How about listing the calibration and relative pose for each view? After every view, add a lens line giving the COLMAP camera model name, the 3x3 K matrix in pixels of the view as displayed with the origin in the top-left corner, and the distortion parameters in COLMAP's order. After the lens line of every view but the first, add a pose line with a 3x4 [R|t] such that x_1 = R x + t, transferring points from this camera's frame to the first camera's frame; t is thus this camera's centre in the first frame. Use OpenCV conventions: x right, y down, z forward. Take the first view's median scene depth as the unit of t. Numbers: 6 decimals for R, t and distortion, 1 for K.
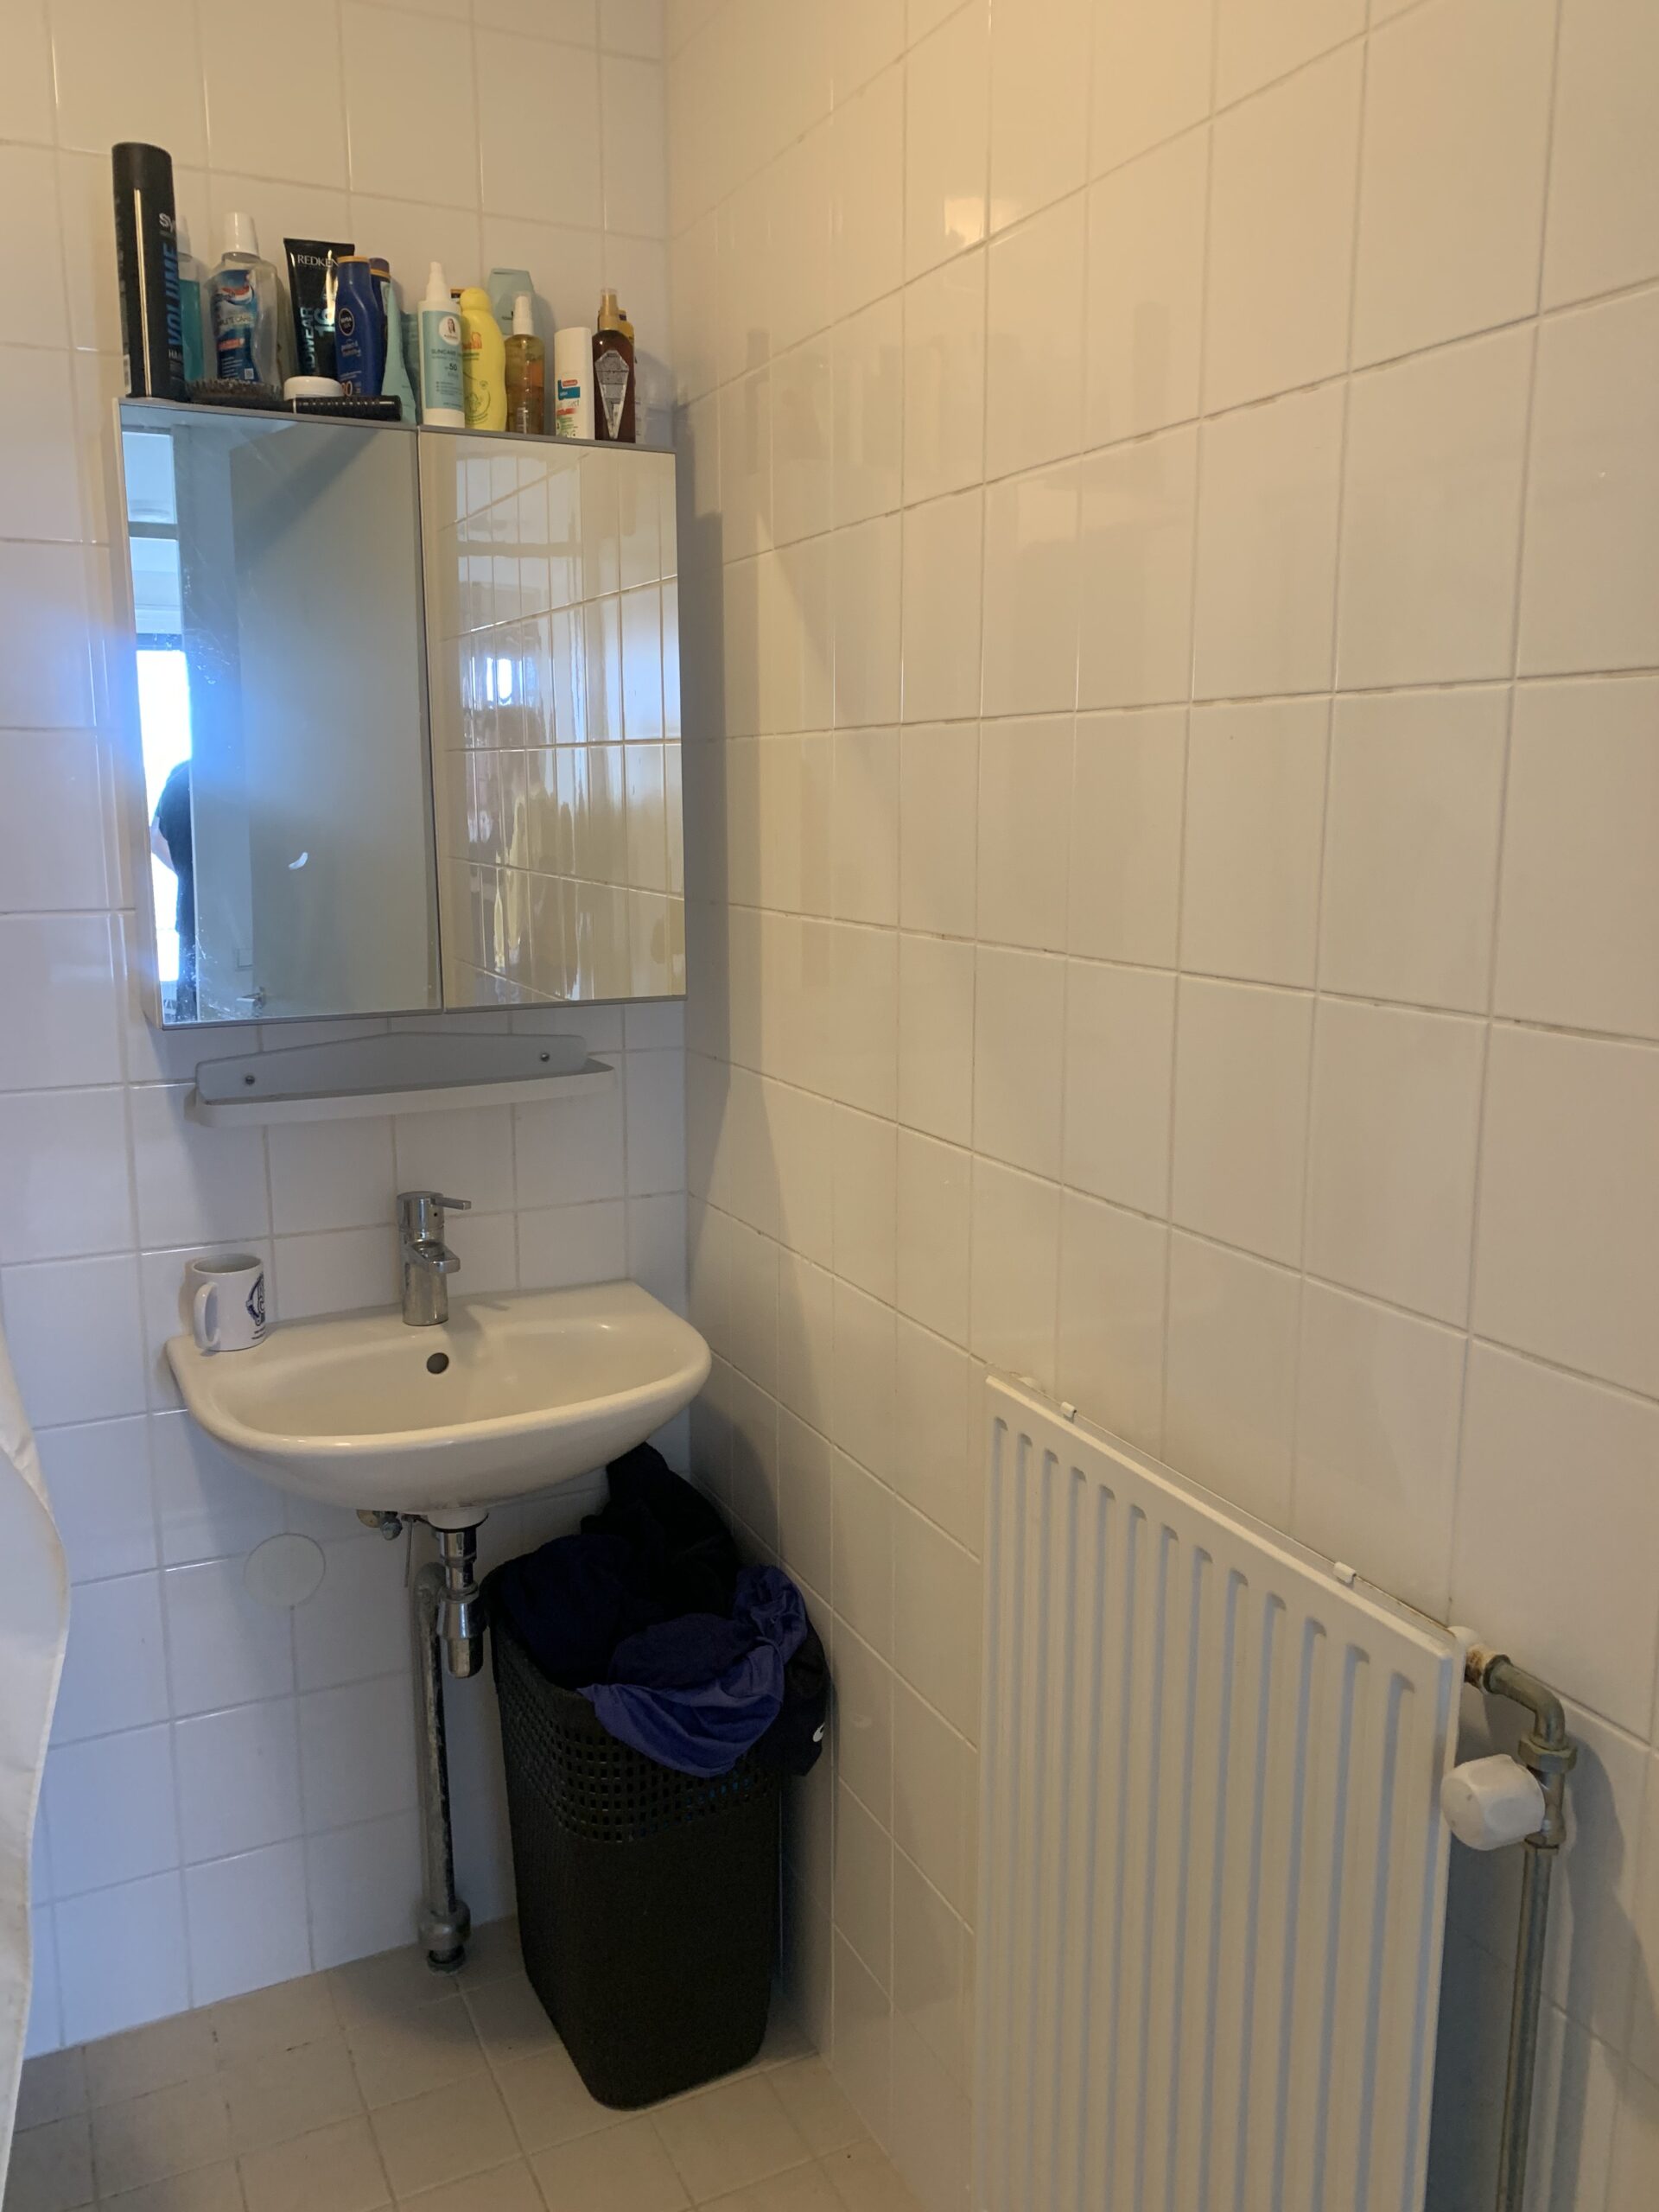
lens RADIAL K [[1699.6, 0, 822.7], [0, 1699.6, 1096.4], [0, 0, 1]] dist [0.006830, 0.004335]
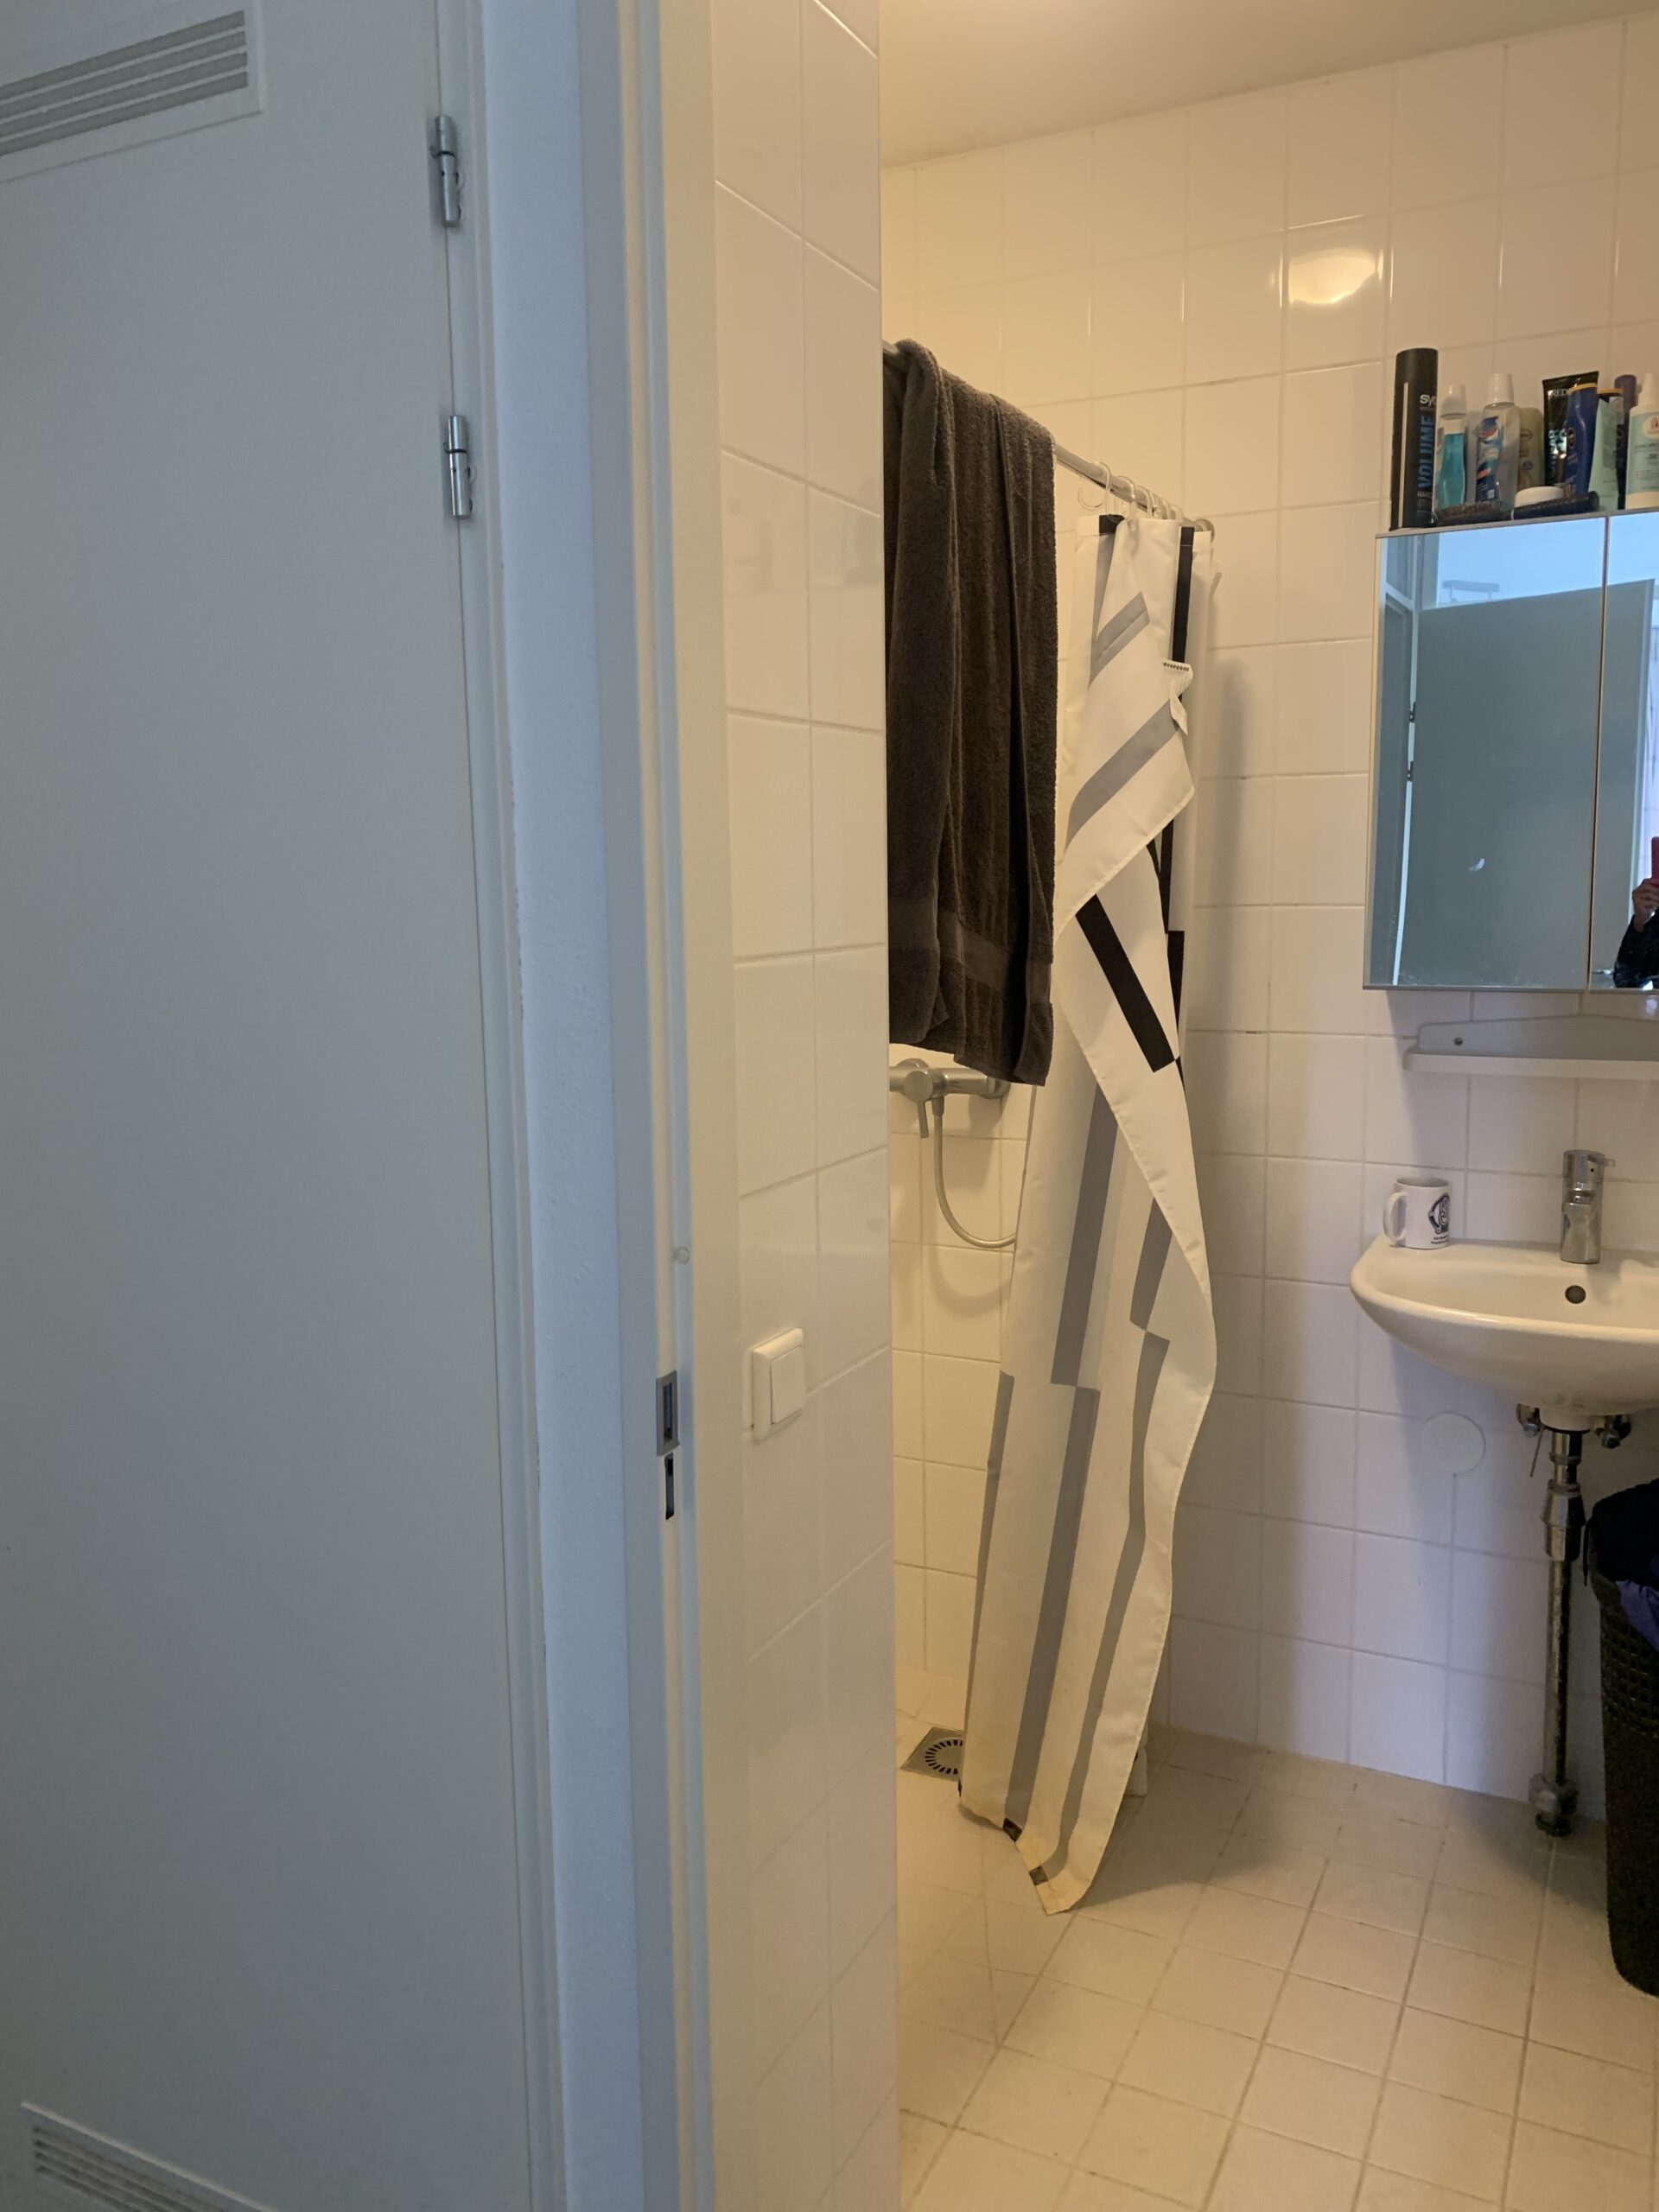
lens RADIAL K [[1699.6, 0, 838.3], [0, 1699.6, 1104.9], [0, 0, 1]] dist [0.006830, 0.004335]
pose [[0.610147, 0.107217, -0.785000, 0.388536], [-0.128536, 0.991071, 0.035456, 0.052713], [0.781792, 0.079268, 0.618480, -0.146706]]
